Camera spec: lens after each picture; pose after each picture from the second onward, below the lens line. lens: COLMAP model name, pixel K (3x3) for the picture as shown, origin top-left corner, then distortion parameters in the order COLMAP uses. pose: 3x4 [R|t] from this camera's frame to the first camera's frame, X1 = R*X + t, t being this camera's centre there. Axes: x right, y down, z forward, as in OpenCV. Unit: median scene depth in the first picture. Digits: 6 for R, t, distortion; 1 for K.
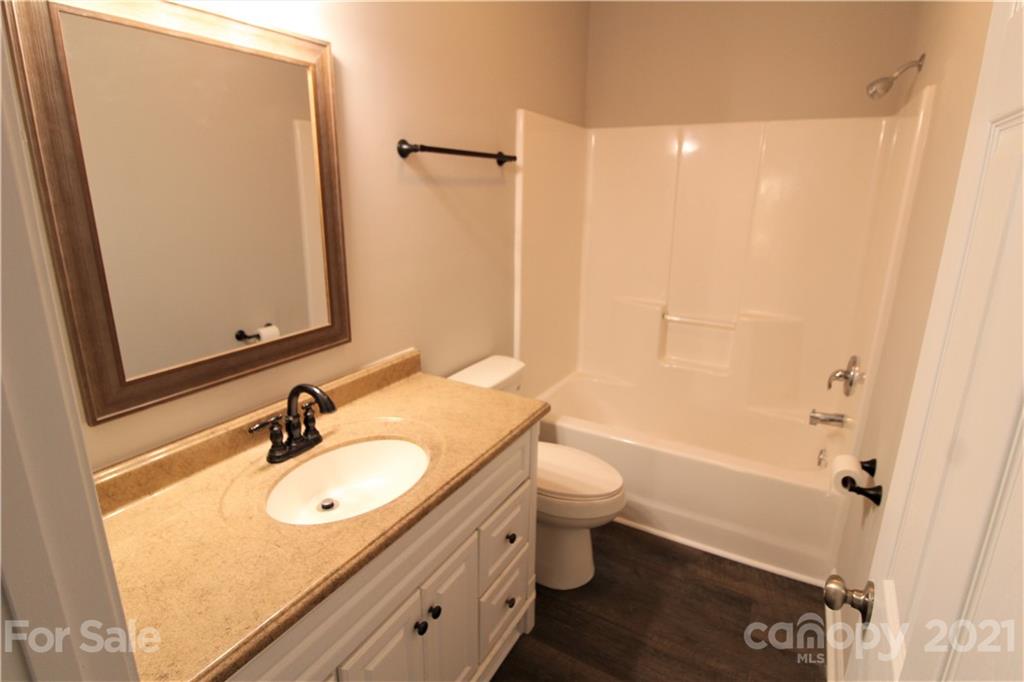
lens RADIAL K [[516.9, 0, 520.3], [0, 516.9, 323.7], [0, 0, 1]] dist [0.002618, -0.016765]
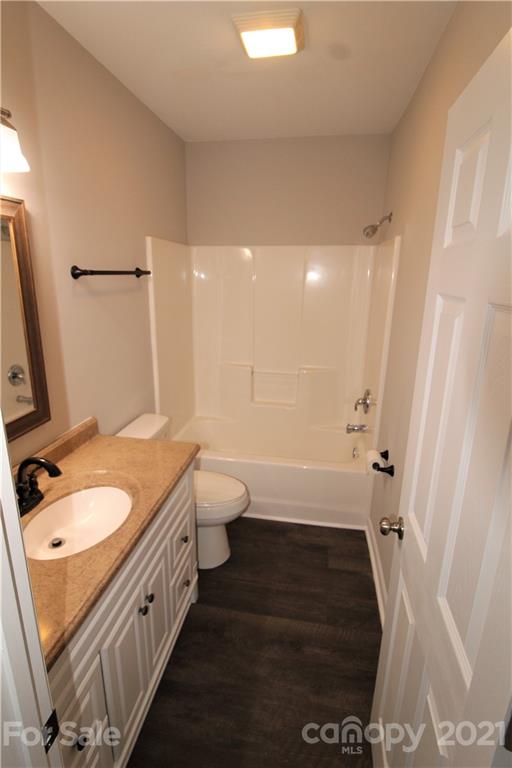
lens RADIAL K [[387.7, 0, 248.3], [0, 387.7, 375.8], [0, 0, 1]] dist [0.002618, -0.016765]
pose [[0.947709, -0.087128, 0.307012, -0.133400], [0.085351, 0.996165, 0.019238, -0.051209], [-0.307511, 0.007972, 0.951511, -0.102161]]
